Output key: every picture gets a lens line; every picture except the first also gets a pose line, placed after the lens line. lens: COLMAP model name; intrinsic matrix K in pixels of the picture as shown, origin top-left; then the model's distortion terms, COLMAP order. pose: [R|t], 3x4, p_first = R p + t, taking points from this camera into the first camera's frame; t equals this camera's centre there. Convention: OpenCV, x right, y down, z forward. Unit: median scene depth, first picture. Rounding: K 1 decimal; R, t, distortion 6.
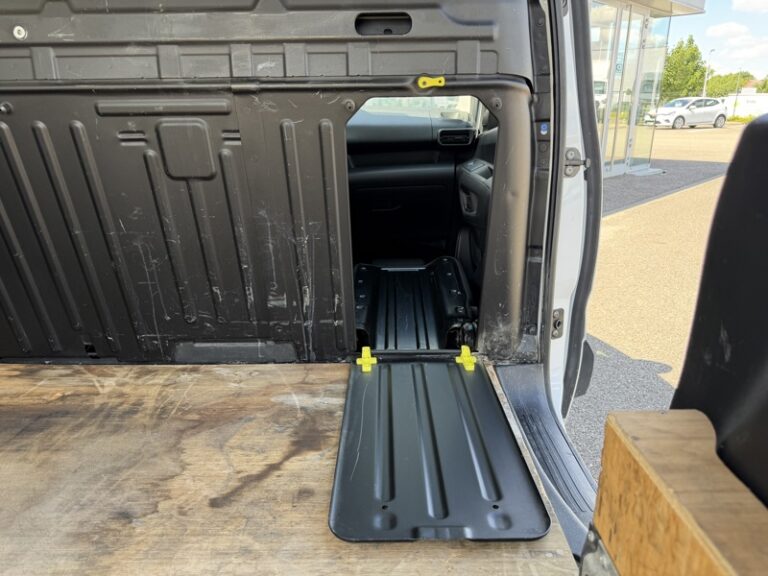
lens RADIAL K [[547.3, 0, 384.0], [0, 547.3, 288.0], [0, 0, 1]] dist [0.005648, -0.002853]
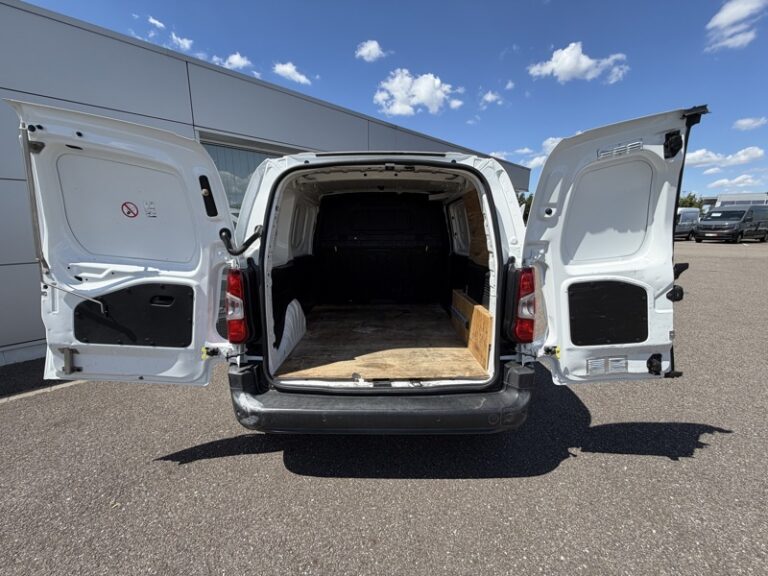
lens RADIAL K [[305.6, 0, 382.1], [0, 305.6, 289.0], [0, 0, 1]] dist [0.000130, 0.000085]
pose [[0.999910, 0.003582, 0.012933, -0.416040], [-0.002191, 0.994363, -0.106010, 0.372417], [-0.013240, 0.105972, 0.994281, -2.010665]]
